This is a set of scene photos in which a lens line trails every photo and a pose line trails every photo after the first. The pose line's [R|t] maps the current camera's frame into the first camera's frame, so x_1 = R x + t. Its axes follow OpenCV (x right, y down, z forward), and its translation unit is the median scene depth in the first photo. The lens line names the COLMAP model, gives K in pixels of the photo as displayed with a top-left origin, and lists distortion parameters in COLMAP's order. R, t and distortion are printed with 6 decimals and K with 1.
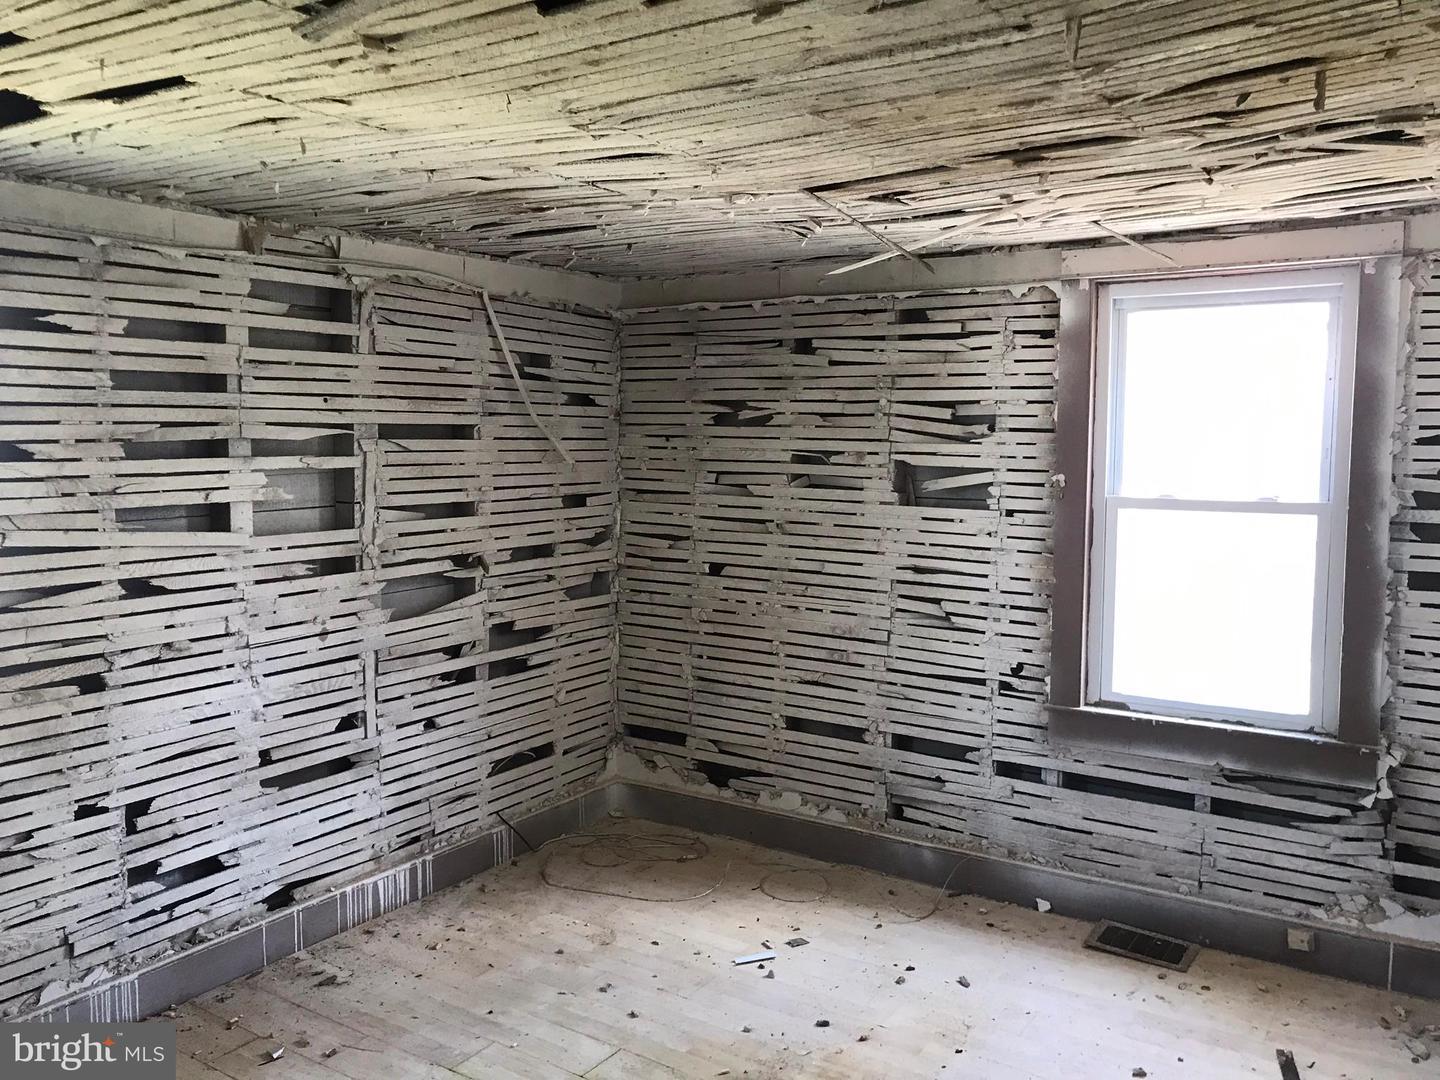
lens RADIAL K [[1204.5, 0, 720.0], [0, 1204.5, 540.0], [0, 0, 1]] dist [0.019670, -0.009073]
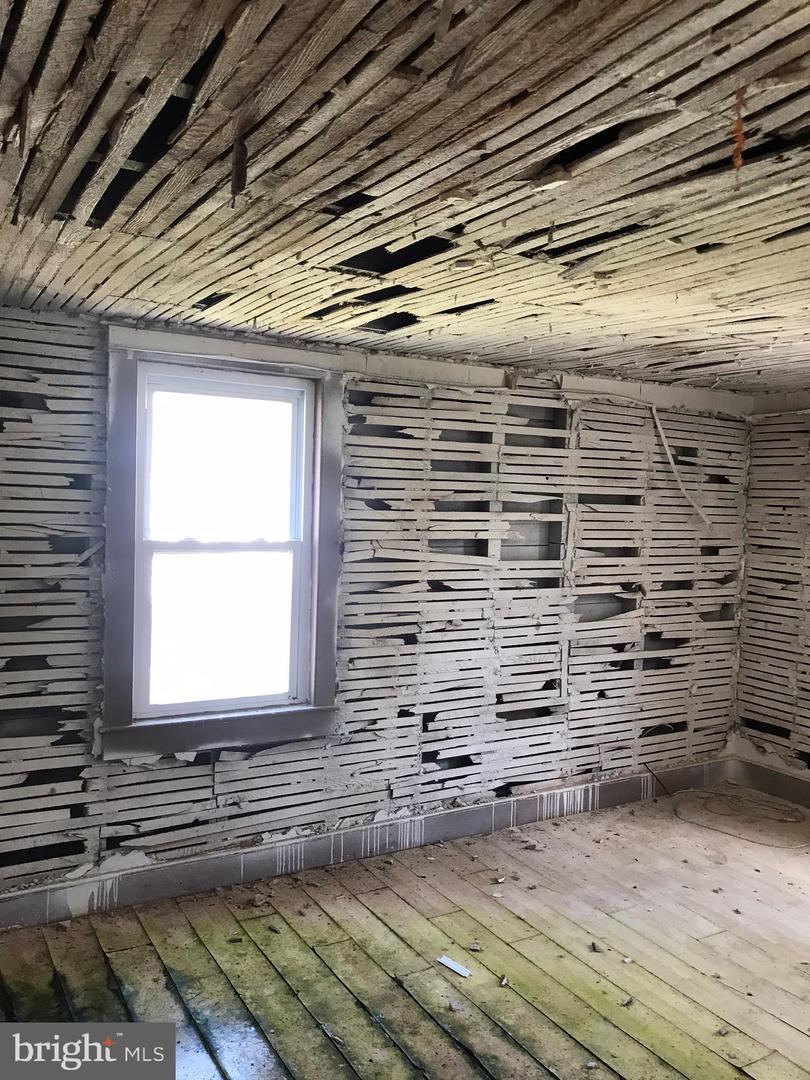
lens RADIAL K [[903.6, 0, 405.0], [0, 903.6, 540.0], [0, 0, 1]] dist [0.125417, -0.315058]
pose [[0.900499, 0.037496, -0.433240, 0.026196], [-0.060203, 0.997431, -0.038808, 0.024094], [0.430672, 0.061029, 0.900443, -0.157161]]
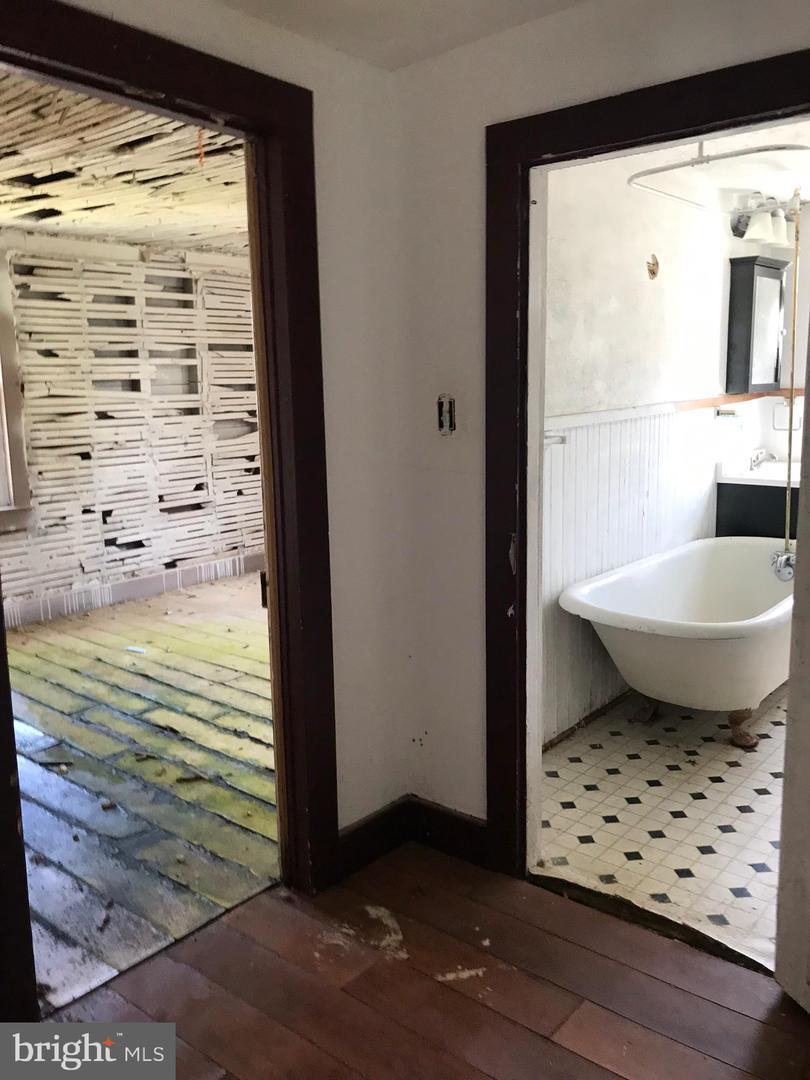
lens RADIAL K [[879.4, 0, 424.1], [0, 879.4, 541.3], [0, 0, 1]] dist [0.015177, -0.075341]
pose [[0.996433, -0.004267, -0.084285, 0.234966], [0.012530, 0.995131, 0.097758, 0.109381], [0.083457, -0.098465, 0.991635, -0.555253]]
